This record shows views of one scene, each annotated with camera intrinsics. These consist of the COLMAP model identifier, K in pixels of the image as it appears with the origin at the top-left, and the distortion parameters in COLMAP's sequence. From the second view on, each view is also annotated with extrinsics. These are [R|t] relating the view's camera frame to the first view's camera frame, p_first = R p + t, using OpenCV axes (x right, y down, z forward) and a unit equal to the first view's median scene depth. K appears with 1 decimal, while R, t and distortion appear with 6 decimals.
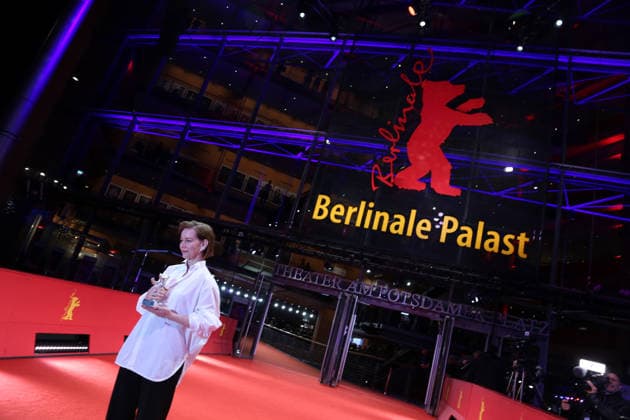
lens RADIAL K [[430.4, 0, 311.8], [0, 430.4, 211.0], [0, 0, 1]] dist [-0.133603, 0.075435]
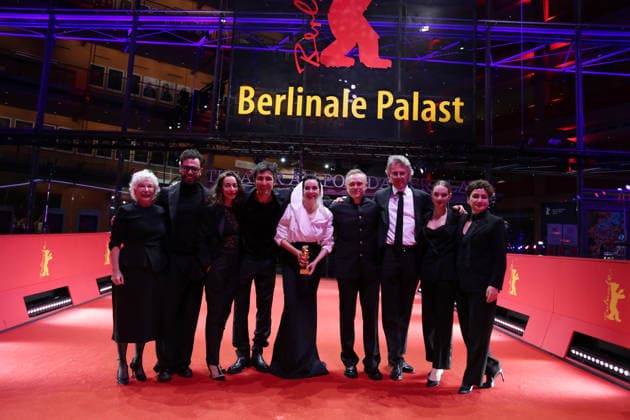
lens RADIAL K [[485.7, 0, 314.6], [0, 485.7, 212.8], [0, 0, 1]] dist [-0.075137, 0.059383]
pose [[0.956038, -0.195869, 0.218238, -0.112238], [0.136690, 0.956080, 0.259281, -0.026624], [-0.259438, -0.218052, 0.940822, -0.045095]]
